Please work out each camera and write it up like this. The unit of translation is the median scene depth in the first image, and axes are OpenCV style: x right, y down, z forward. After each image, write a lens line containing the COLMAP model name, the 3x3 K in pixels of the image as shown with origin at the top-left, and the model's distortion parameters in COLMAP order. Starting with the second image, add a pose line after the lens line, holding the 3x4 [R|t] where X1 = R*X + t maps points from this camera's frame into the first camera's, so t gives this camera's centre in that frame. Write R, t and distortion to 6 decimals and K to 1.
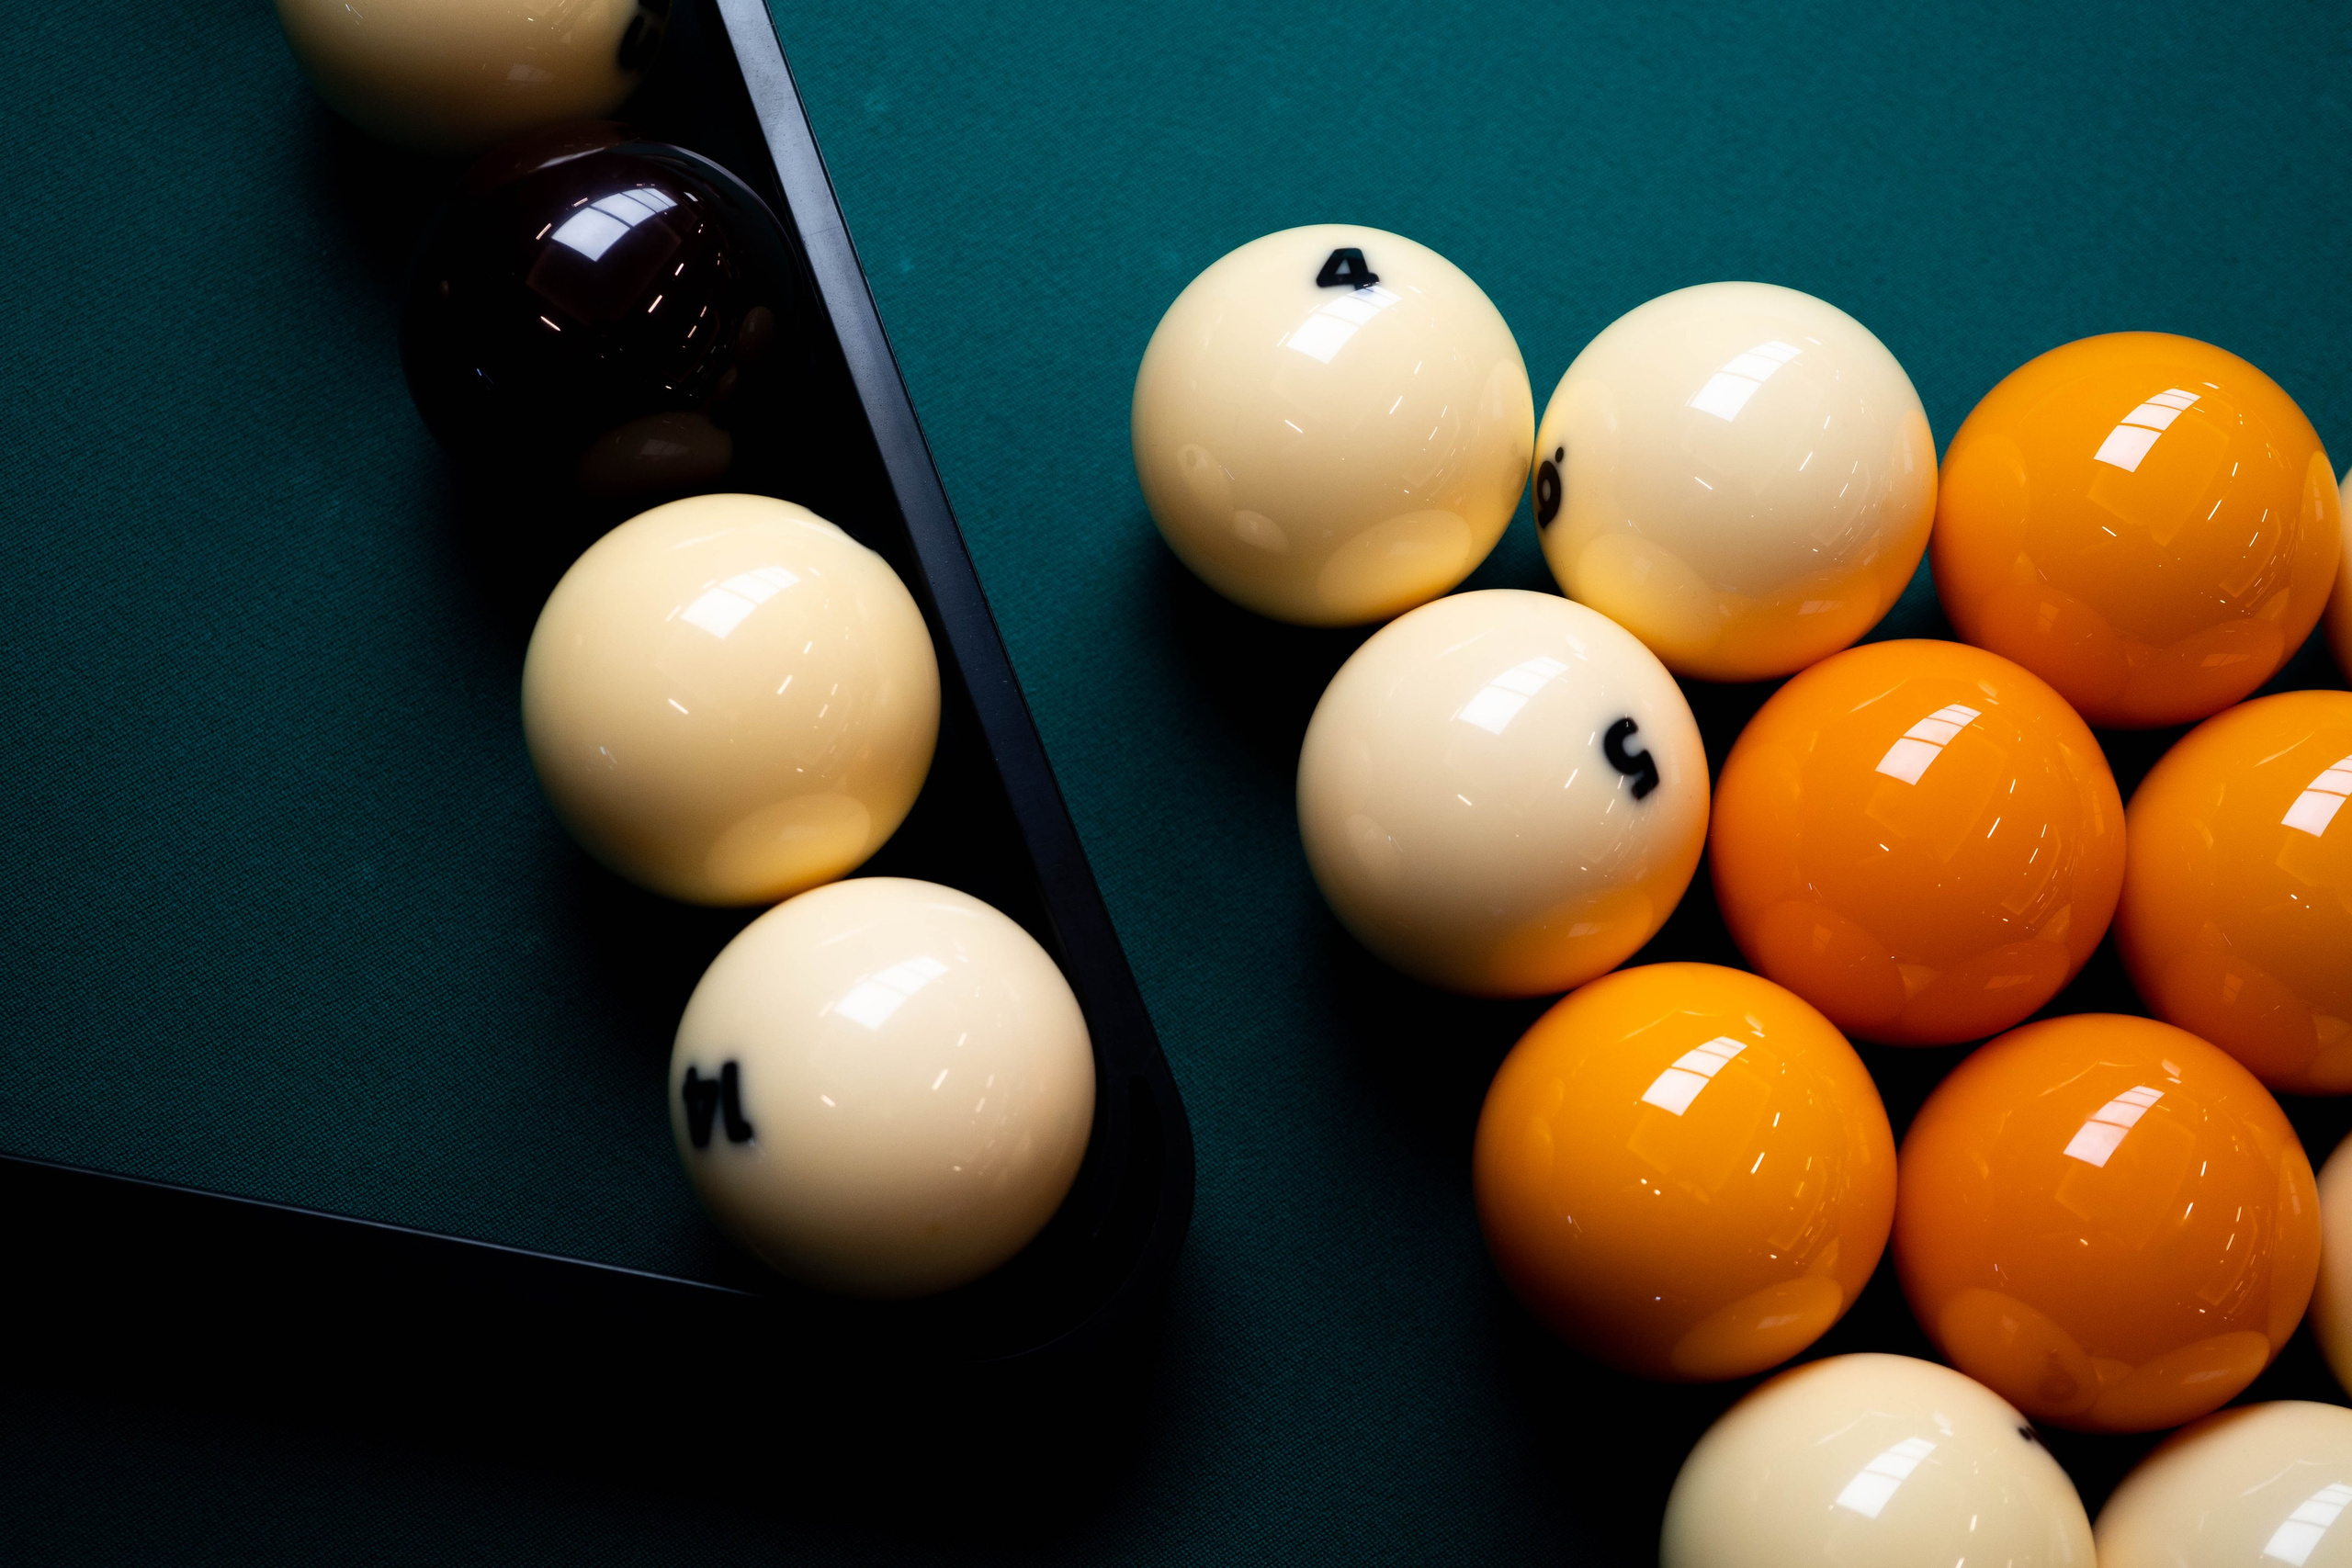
lens RADIAL K [[3300.3, 0, 1176.0], [0, 3300.3, 784.0], [0, 0, 1]] dist [-0.029733, 0.185083]
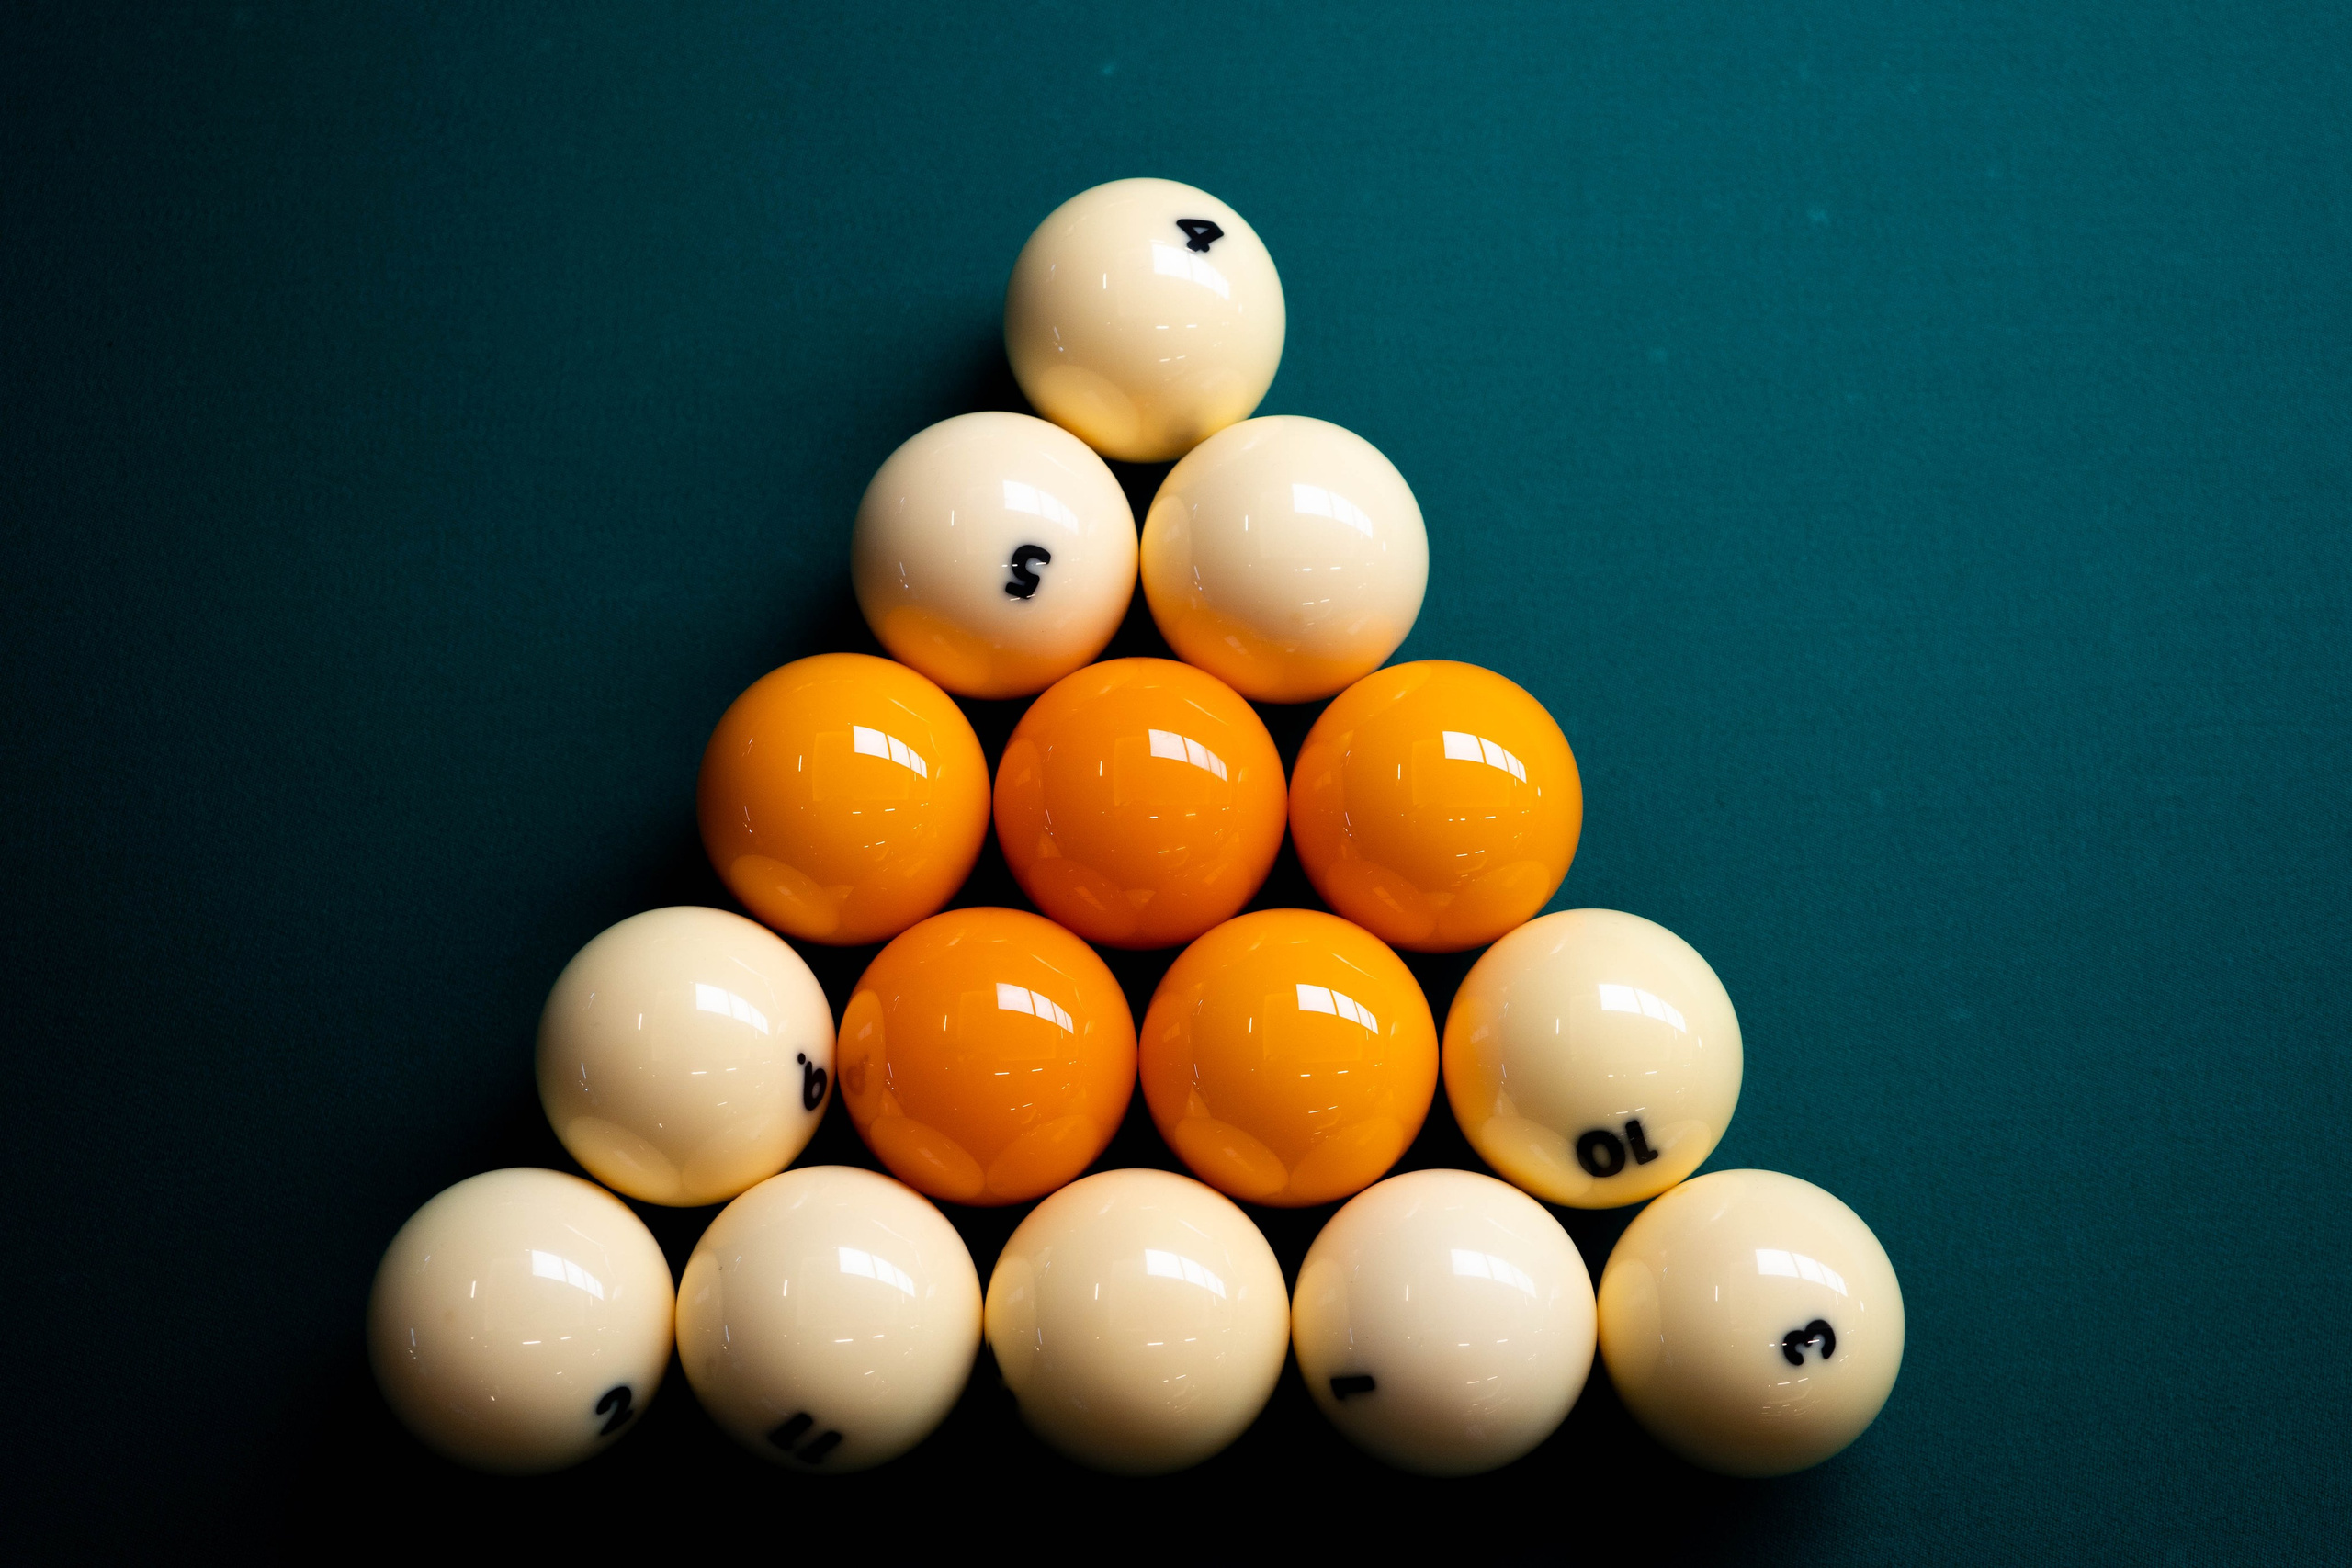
lens RADIAL K [[3300.3, 0, 1176.0], [0, 3300.3, 784.0], [0, 0, 1]] dist [-0.029733, 0.185083]
pose [[0.591068, 0.767225, -0.249007, 0.588383], [-0.780561, 0.621871, 0.063253, -0.089187], [0.203380, 0.156978, 0.966434, -0.354420]]
